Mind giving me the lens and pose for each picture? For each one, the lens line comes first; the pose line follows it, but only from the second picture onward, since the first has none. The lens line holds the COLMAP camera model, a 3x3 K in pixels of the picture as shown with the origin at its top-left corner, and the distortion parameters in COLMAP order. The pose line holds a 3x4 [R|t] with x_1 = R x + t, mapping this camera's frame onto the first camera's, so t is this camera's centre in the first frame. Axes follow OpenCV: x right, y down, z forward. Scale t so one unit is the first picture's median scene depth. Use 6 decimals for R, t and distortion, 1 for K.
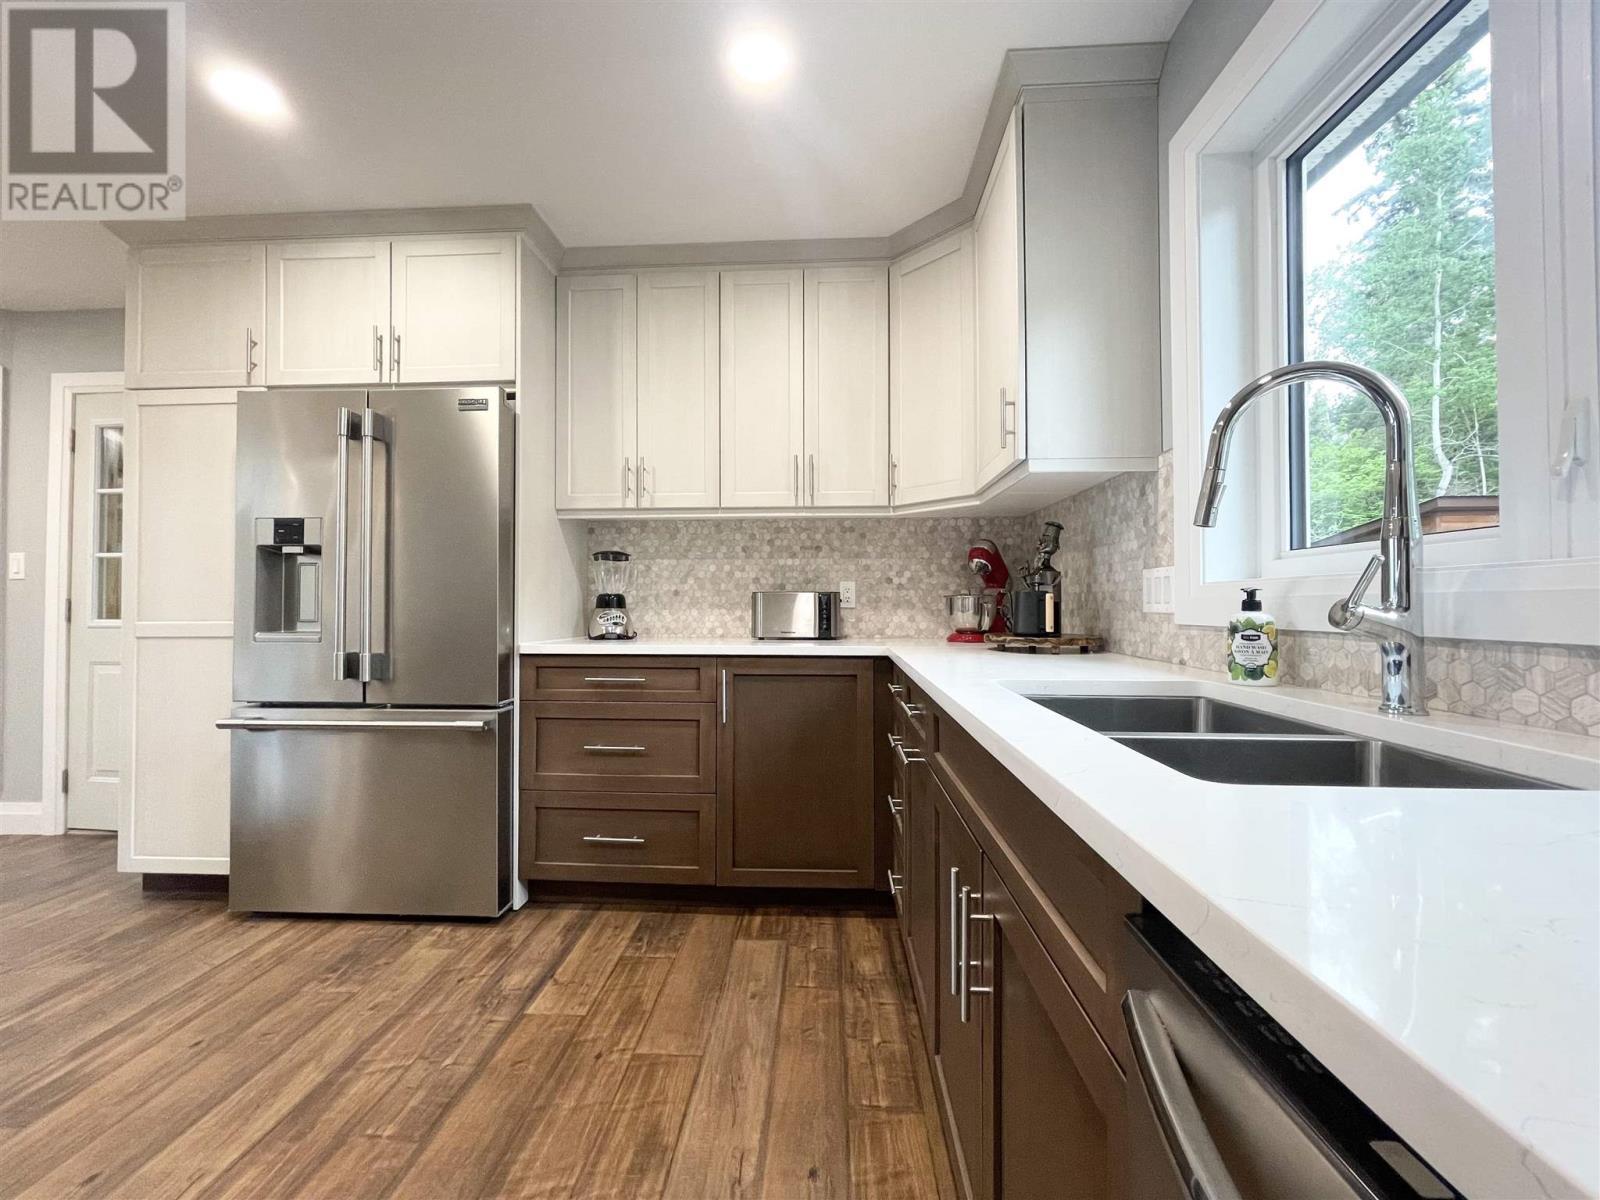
lens RADIAL K [[644.5, 0, 794.8], [0, 644.5, 595.4], [0, 0, 1]] dist [-0.000329, -0.000101]
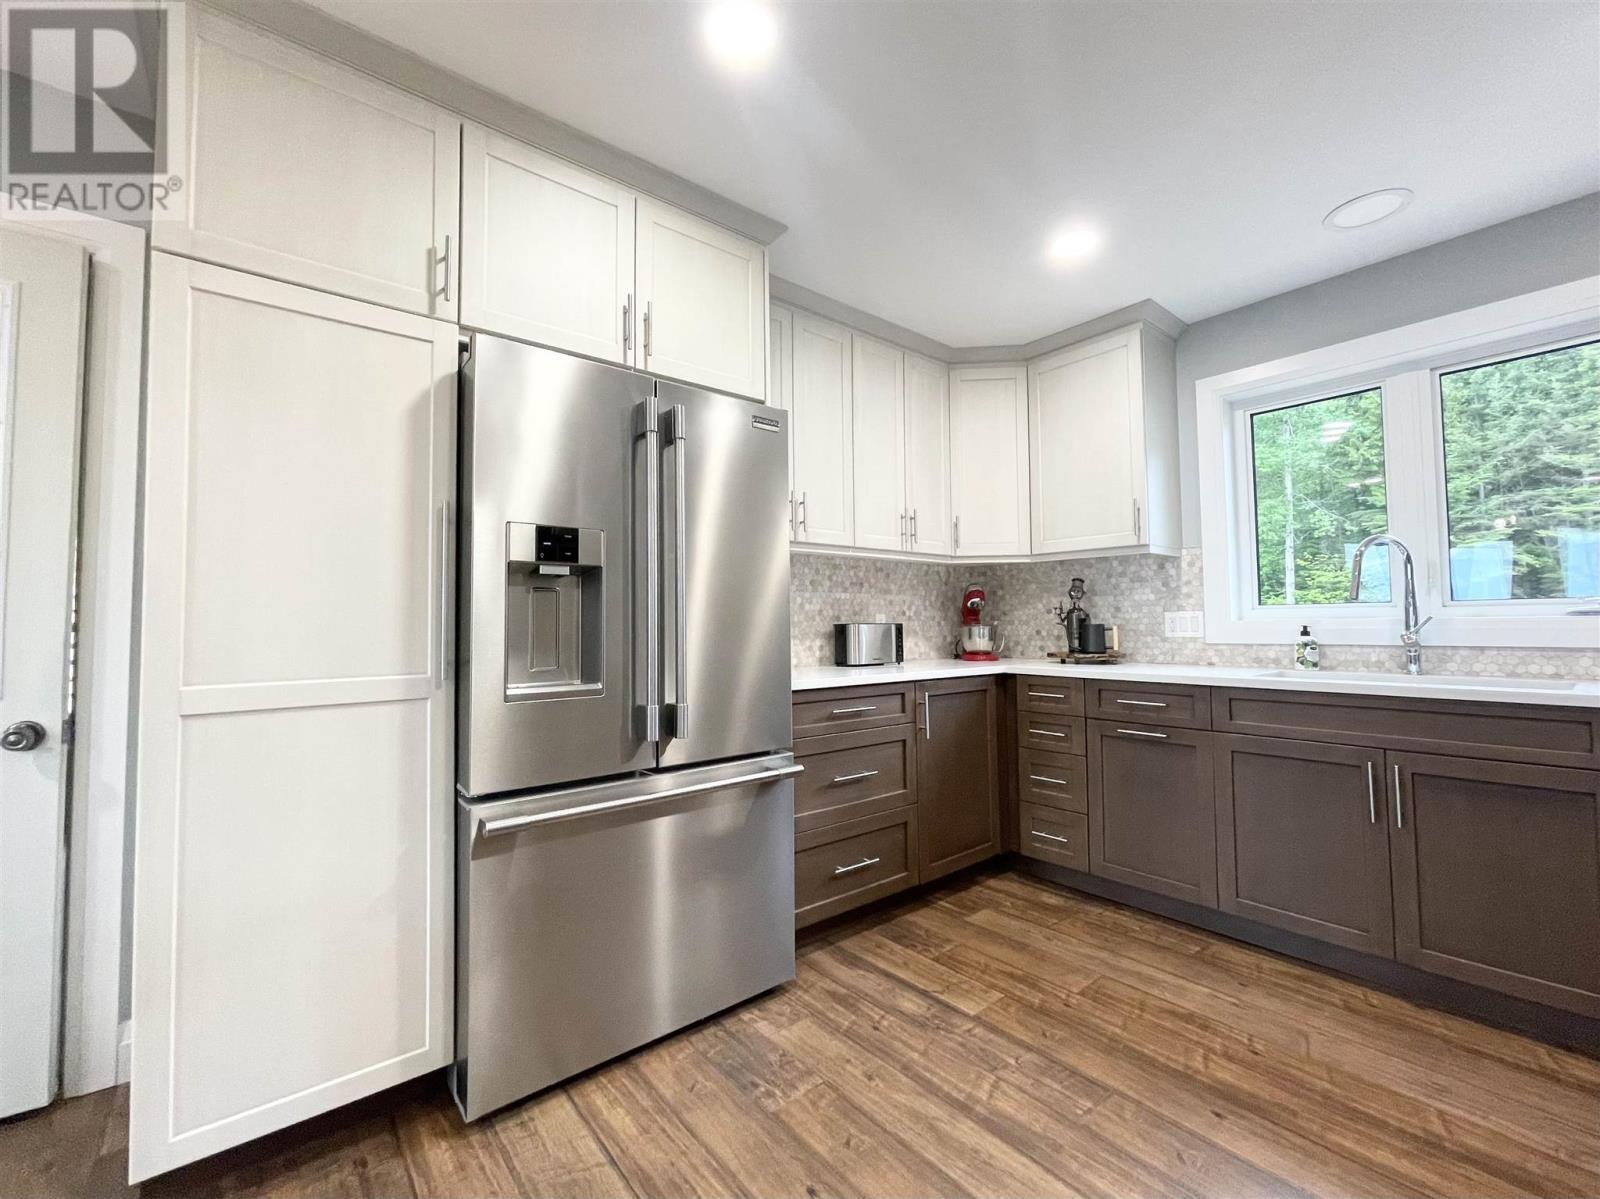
lens RADIAL K [[664.6, 0, 799.0], [0, 664.6, 593.9], [0, 0, 1]] dist [-0.002781, -0.000439]
pose [[0.741536, 0.025398, 0.670432, -1.097356], [-0.001390, 0.999339, -0.036321, -0.017954], [-0.670911, 0.026001, 0.741082, 0.269354]]
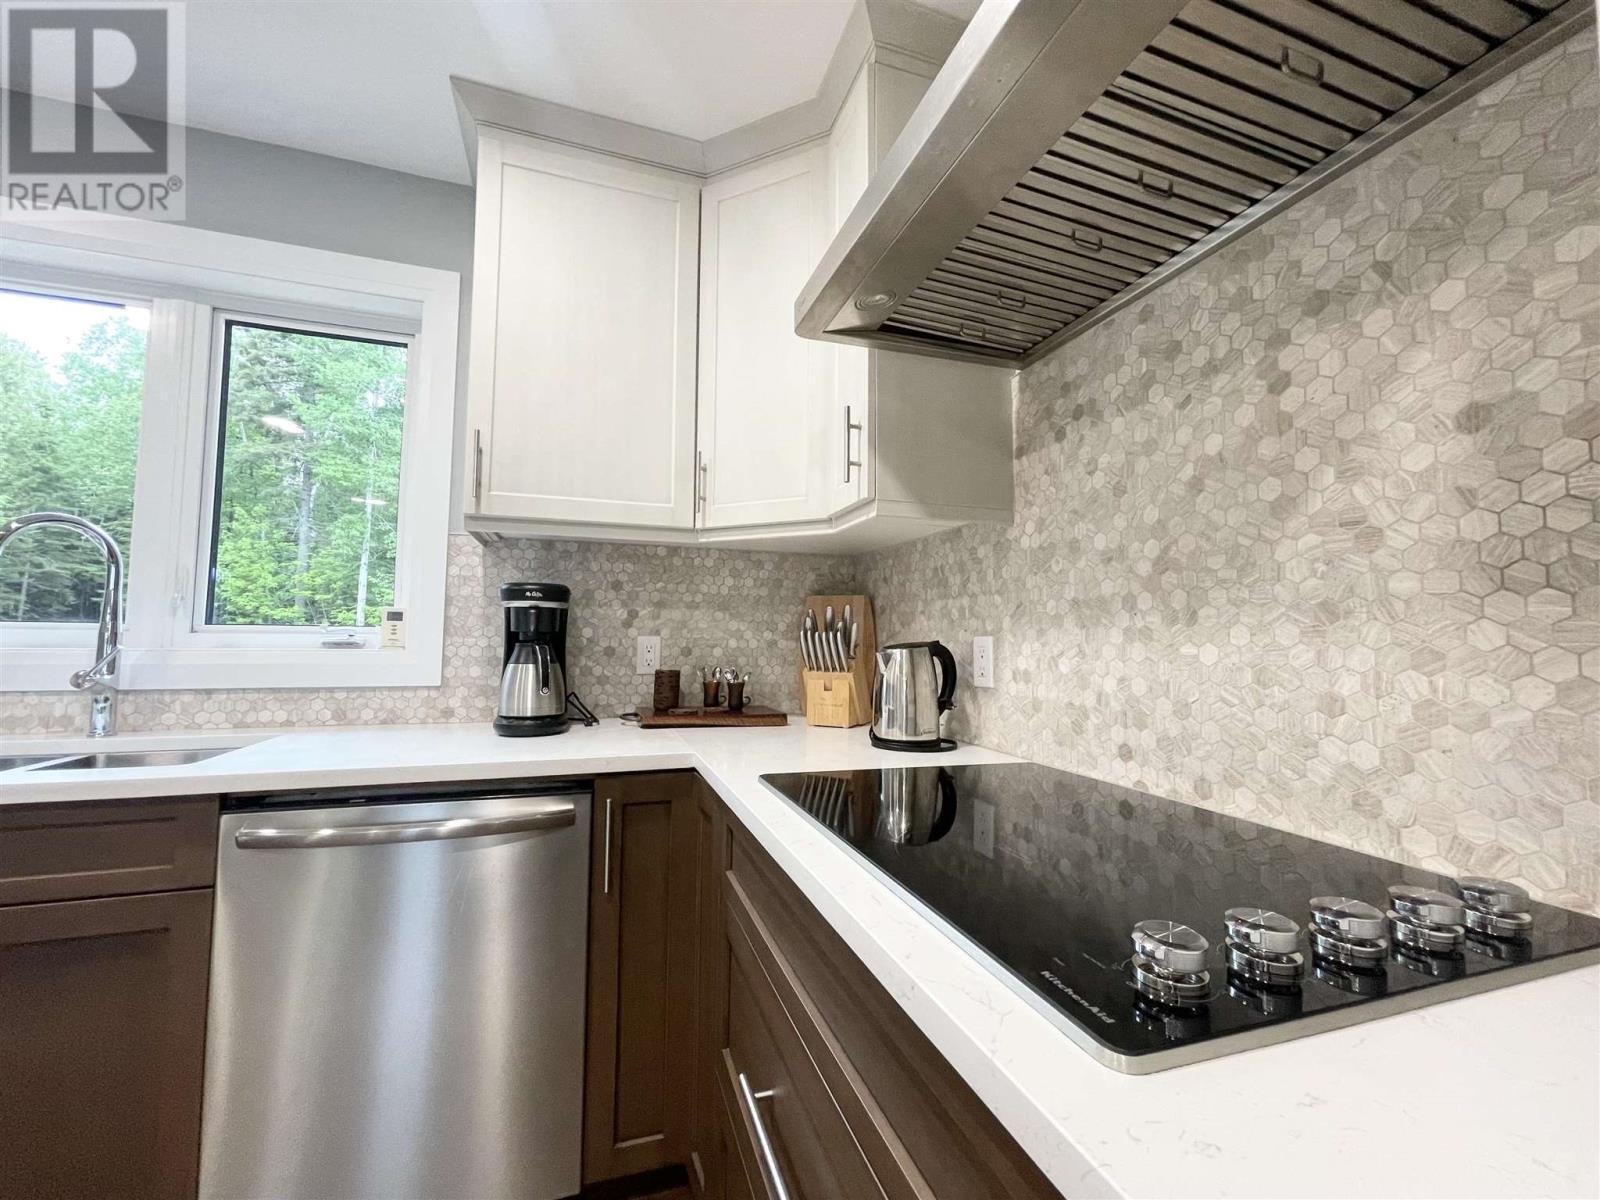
lens RADIAL K [[644.5, 0, 794.8], [0, 644.5, 595.4], [0, 0, 1]] dist [-0.000329, -0.000101]
pose [[-0.358386, 0.059442, 0.931679, -0.536519], [-0.024515, 0.997028, -0.073041, -0.044173], [-0.933251, -0.049018, -0.355864, -0.037415]]
